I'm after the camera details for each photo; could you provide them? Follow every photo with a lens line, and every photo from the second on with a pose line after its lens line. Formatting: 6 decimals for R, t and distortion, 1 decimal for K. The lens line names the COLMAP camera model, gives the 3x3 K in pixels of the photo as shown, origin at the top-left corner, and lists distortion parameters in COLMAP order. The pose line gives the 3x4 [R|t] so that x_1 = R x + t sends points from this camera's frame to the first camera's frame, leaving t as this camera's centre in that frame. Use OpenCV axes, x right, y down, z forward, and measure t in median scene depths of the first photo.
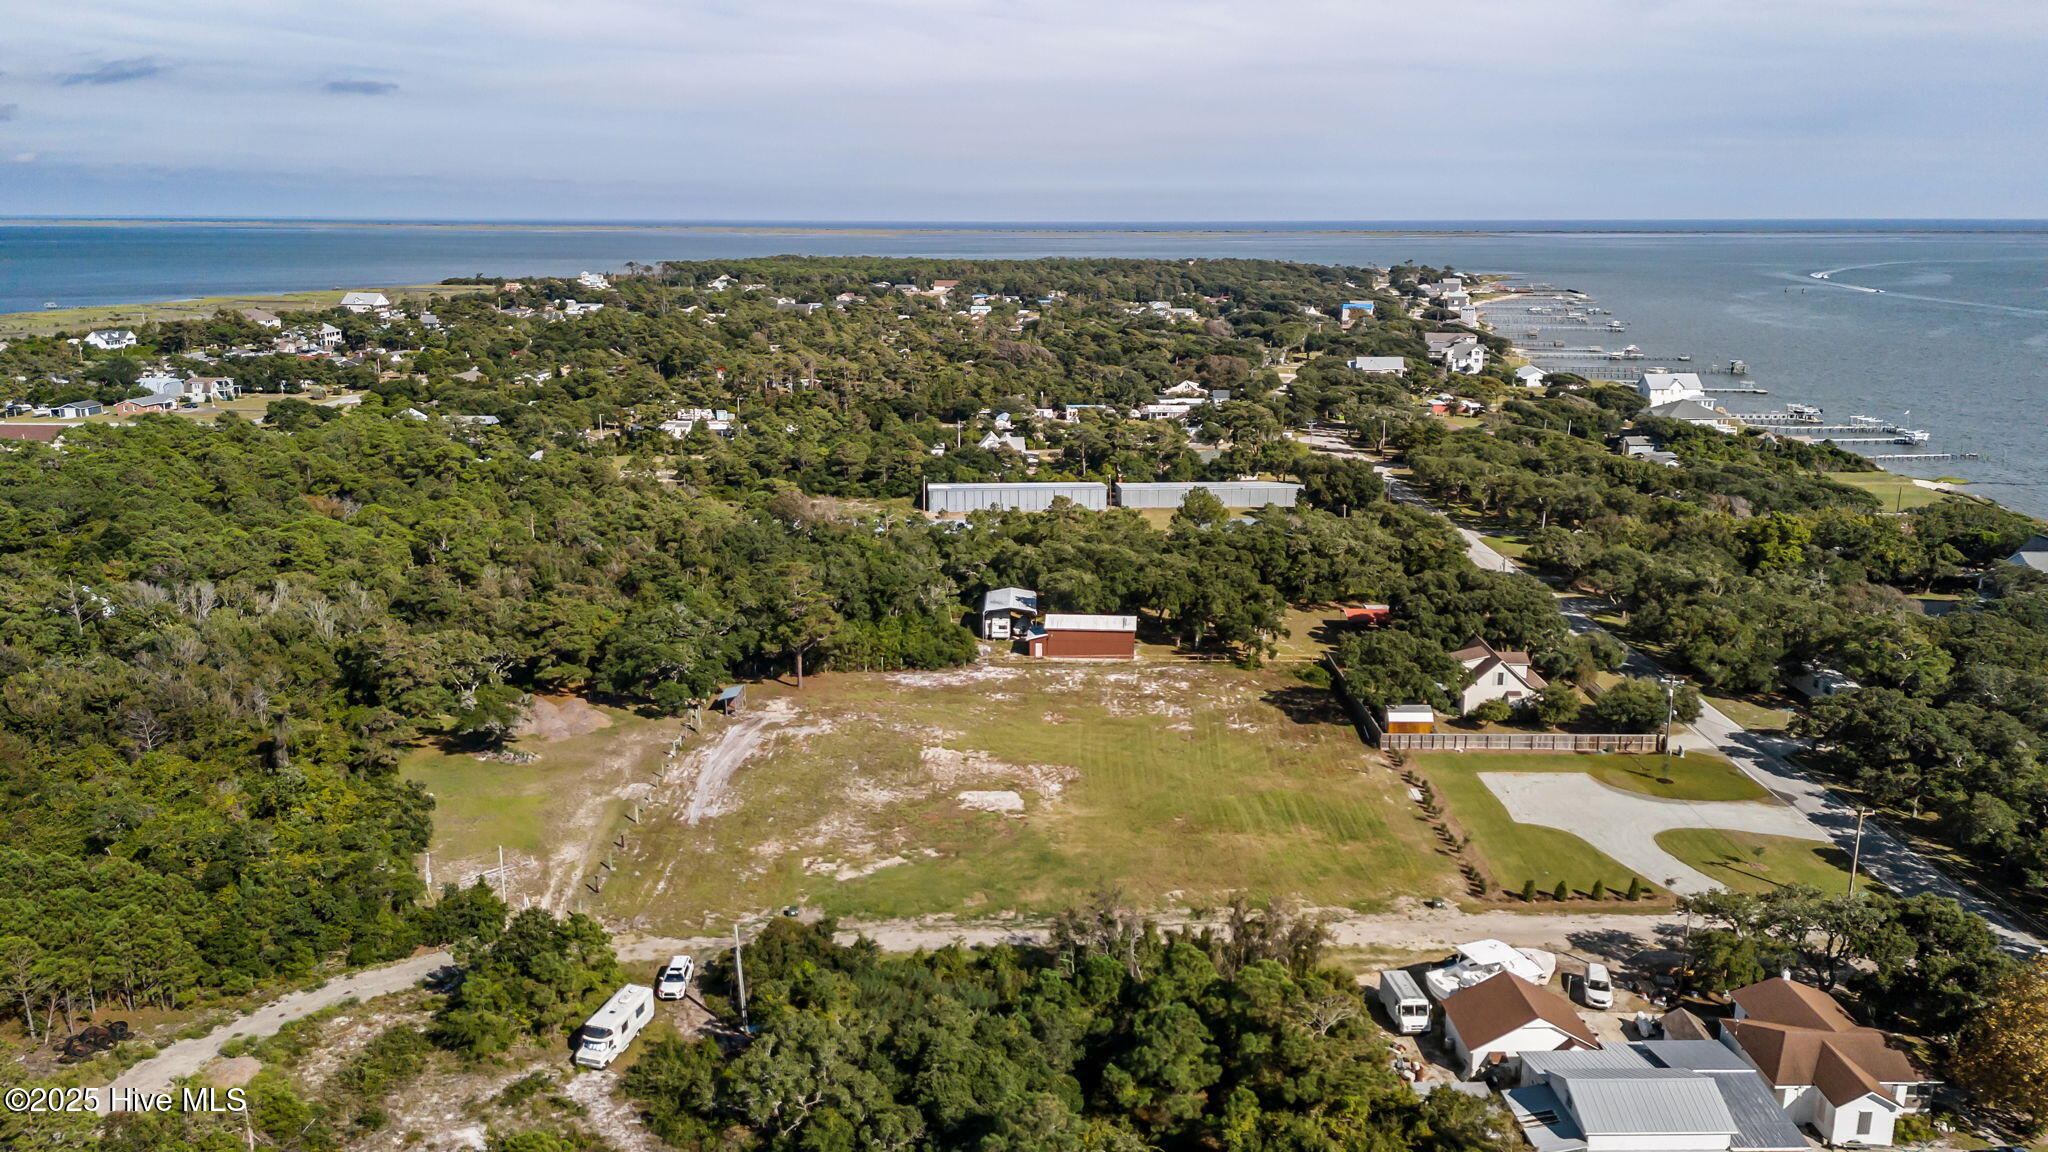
lens RADIAL K [[1501.2, 0, 1026.2], [0, 1501.2, 579.3], [0, 0, 1]] dist [0.063518, -0.056940]
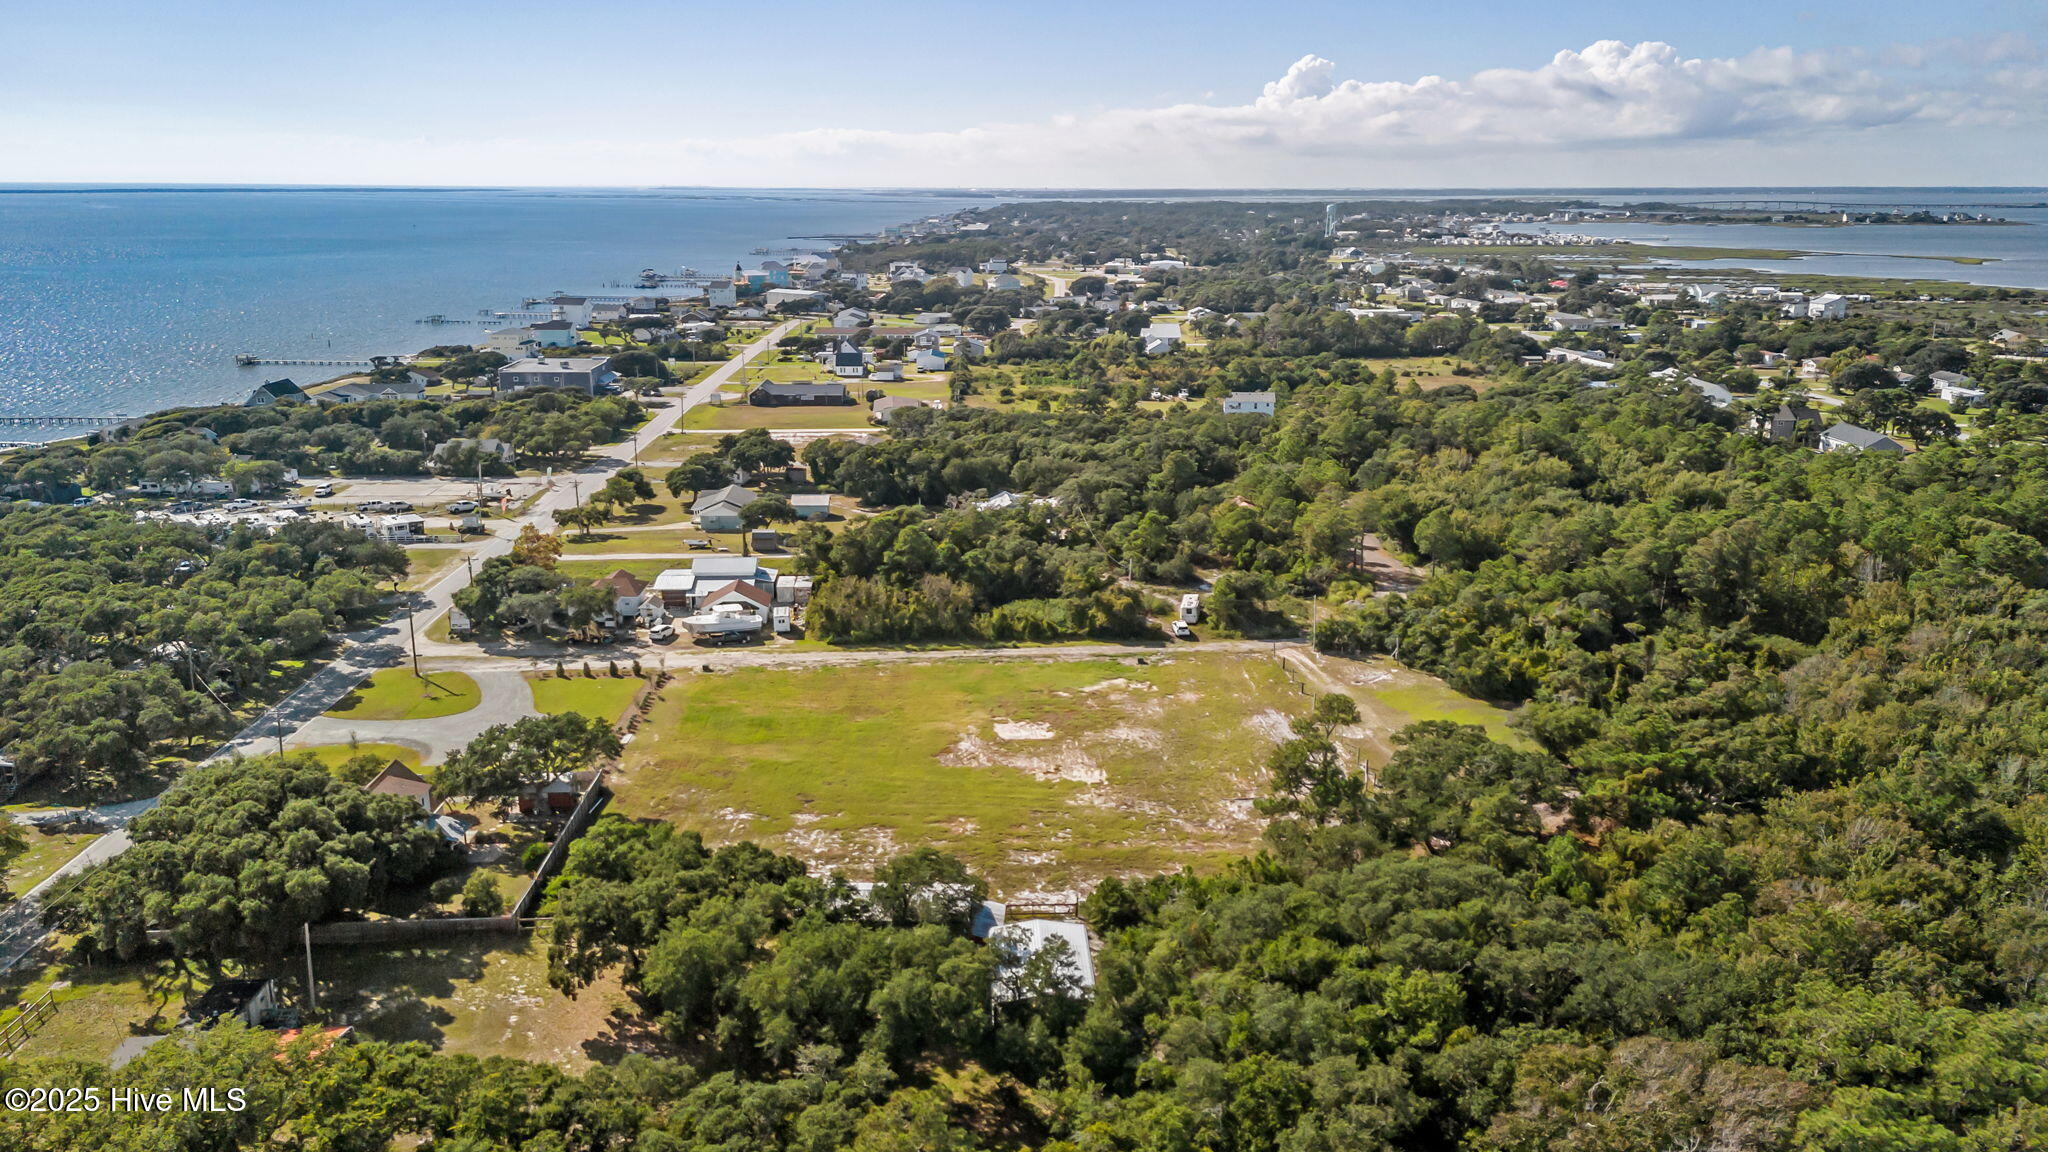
lens RADIAL K [[1501.2, 0, 1035.6], [0, 1501.2, 569.4], [0, 0, 1]] dist [0.063518, -0.056940]
pose [[-0.998650, 0.006363, -0.051548, 0.021914], [-0.018250, 0.886196, 0.462951, -0.436261], [0.048628, 0.463266, -0.884884, 1.790788]]
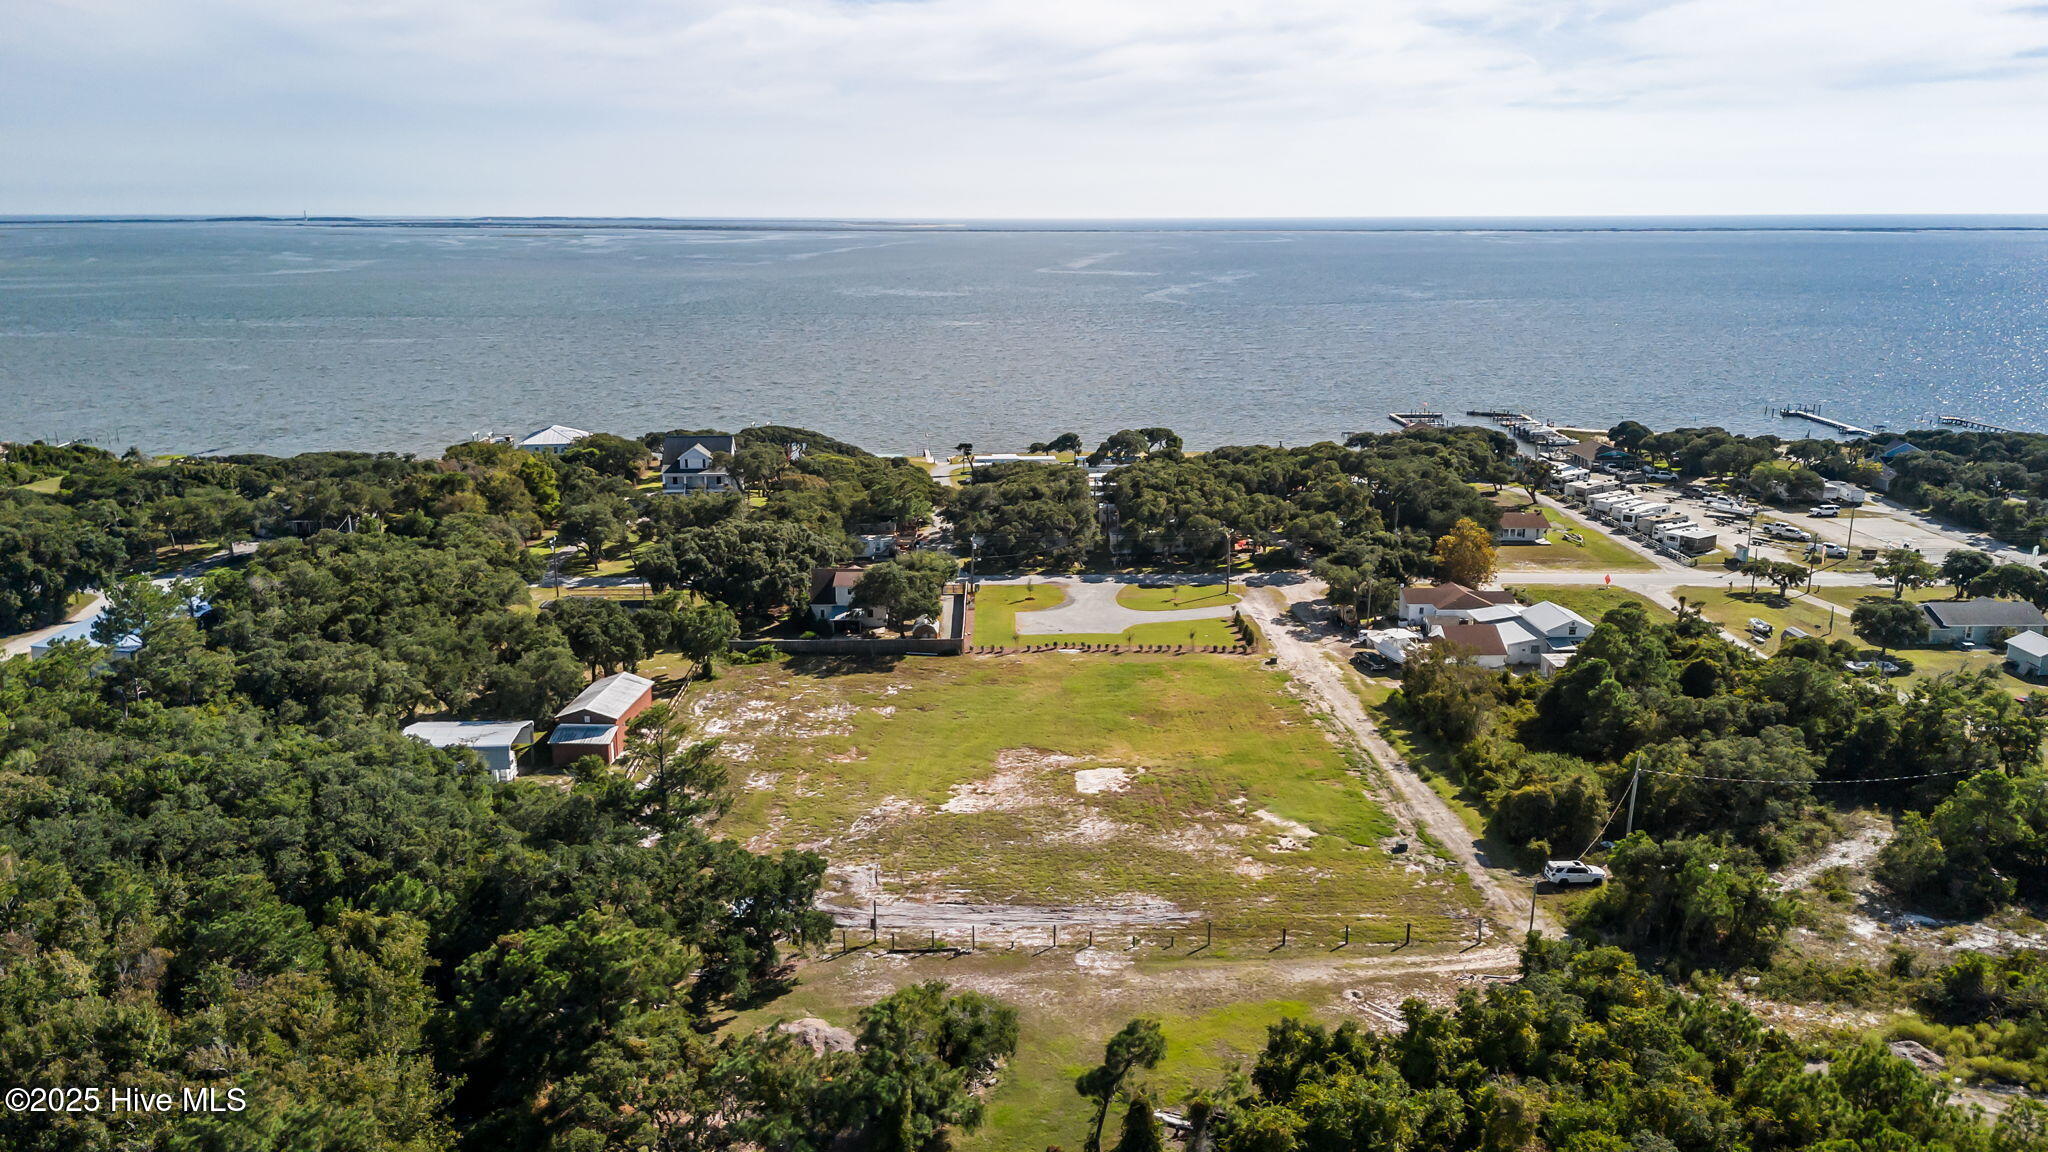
lens RADIAL K [[1501.2, 0, 1041.5], [0, 1501.2, 548.2], [0, 0, 1]] dist [0.063518, -0.056940]
pose [[-0.027246, -0.221340, 0.974816, -0.870307], [0.233796, 0.946720, 0.221495, -0.203627], [-0.971904, 0.233943, 0.025954, 0.912371]]
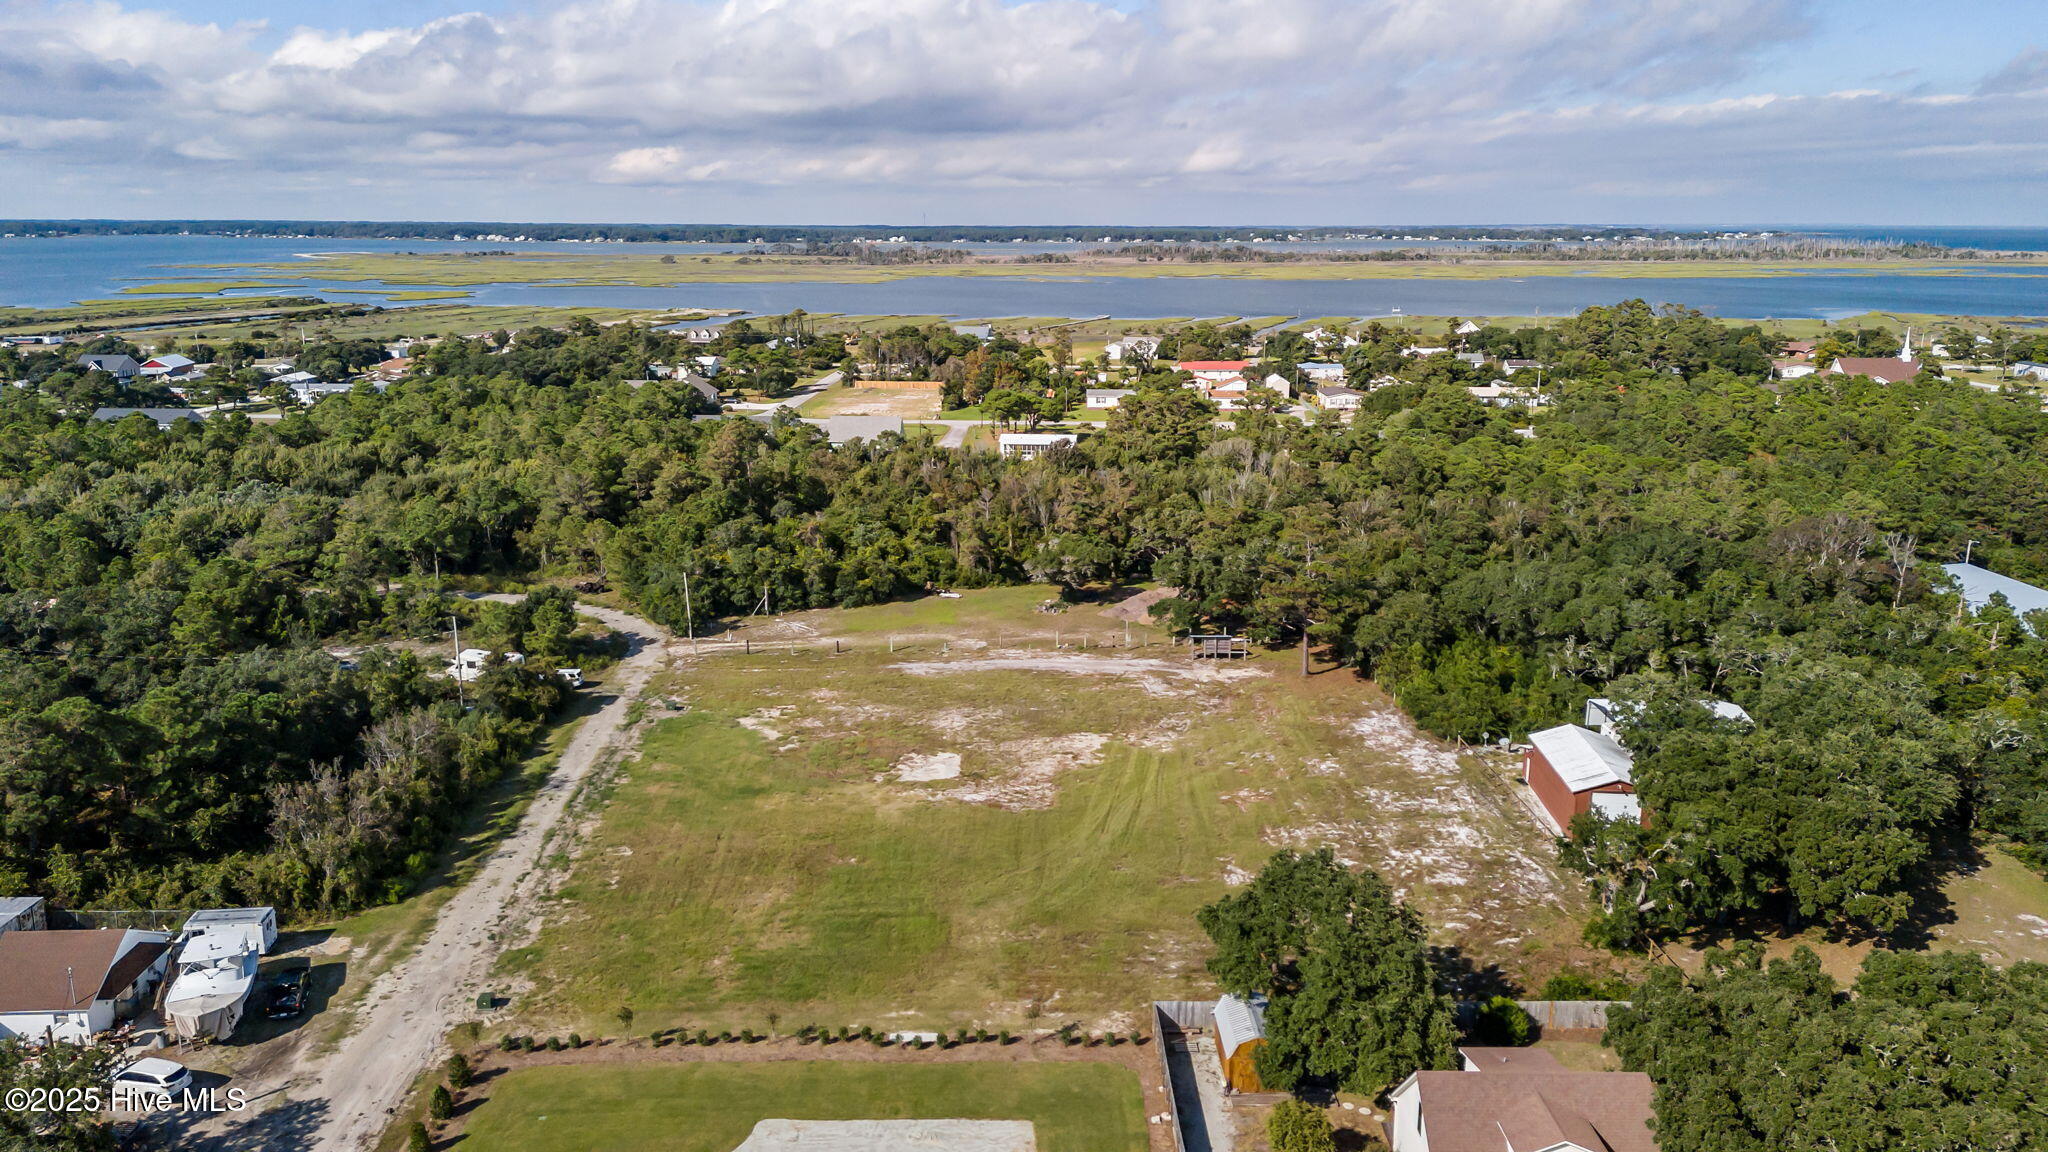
lens RADIAL K [[1501.2, 0, 1034.5], [0, 1501.2, 573.3], [0, 0, 1]] dist [0.063518, -0.056940]
pose [[0.019438, 0.225208, -0.974117, 0.712134], [-0.236109, 0.947777, 0.214407, -0.137234], [0.971532, 0.225830, 0.071597, 0.907637]]
